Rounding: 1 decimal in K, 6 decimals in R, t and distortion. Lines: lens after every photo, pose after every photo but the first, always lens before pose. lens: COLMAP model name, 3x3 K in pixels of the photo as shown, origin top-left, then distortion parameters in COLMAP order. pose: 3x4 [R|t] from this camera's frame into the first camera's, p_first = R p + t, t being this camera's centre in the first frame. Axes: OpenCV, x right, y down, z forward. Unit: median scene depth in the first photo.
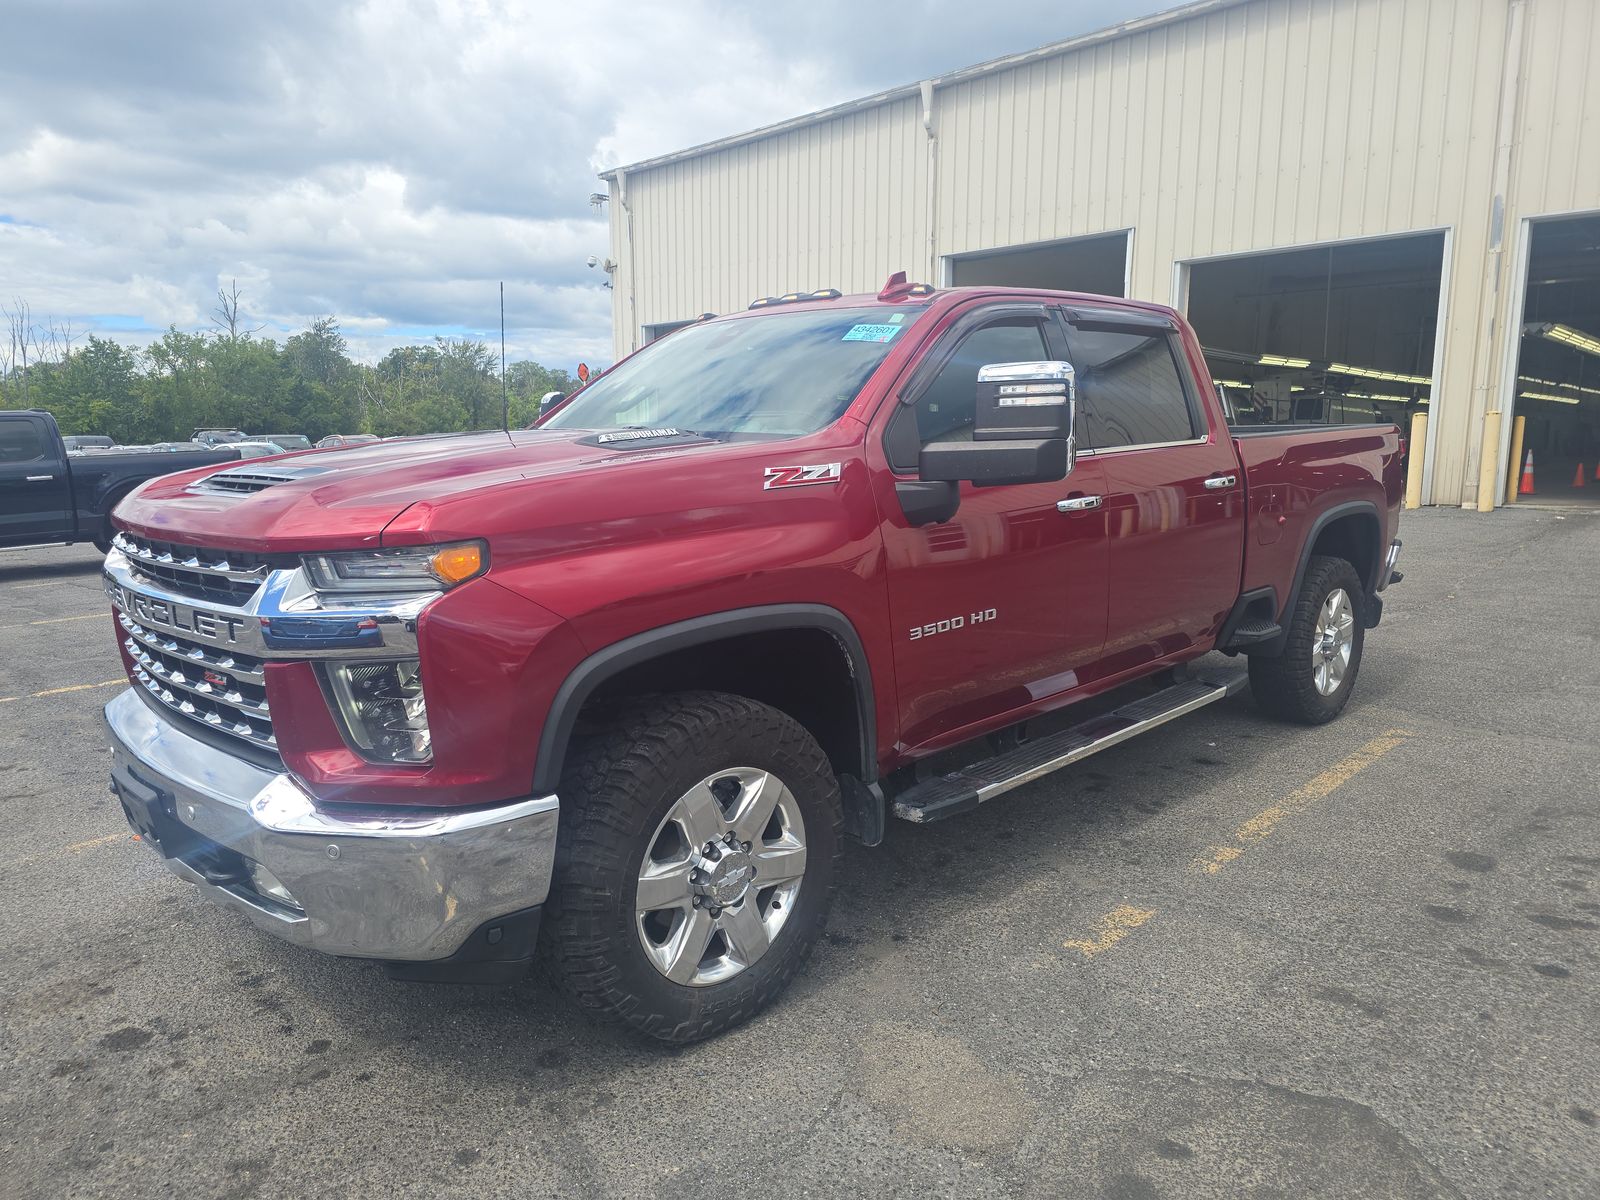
lens RADIAL K [[1176.3, 0, 800.0], [0, 1176.3, 600.0], [0, 0, 1]] dist [0.001778, -0.000054]
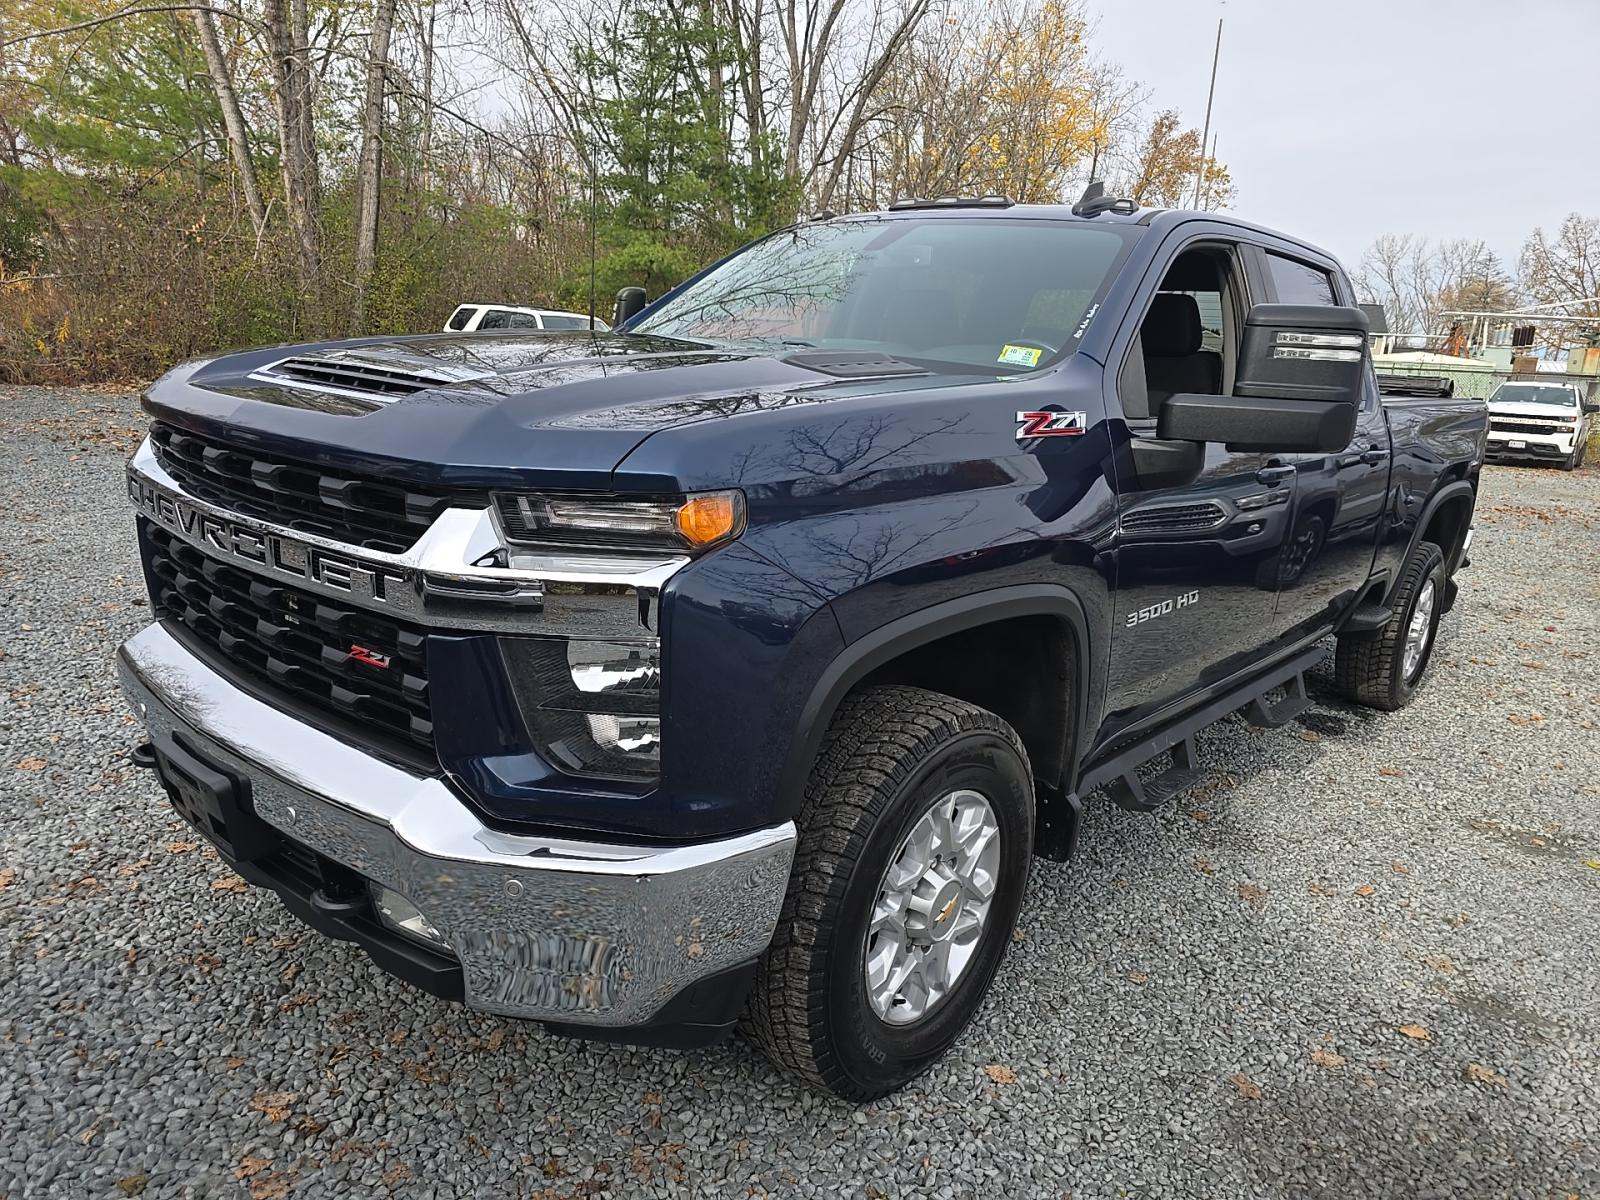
lens RADIAL K [[1176.3, 0, 800.0], [0, 1176.3, 600.0], [0, 0, 1]] dist [0.001778, -0.000054]
pose [[0.993052, 0.064701, 0.098293, -0.246201], [-0.071541, 0.995135, 0.067737, -0.028068], [-0.093432, -0.074298, 0.992850, 0.204701]]
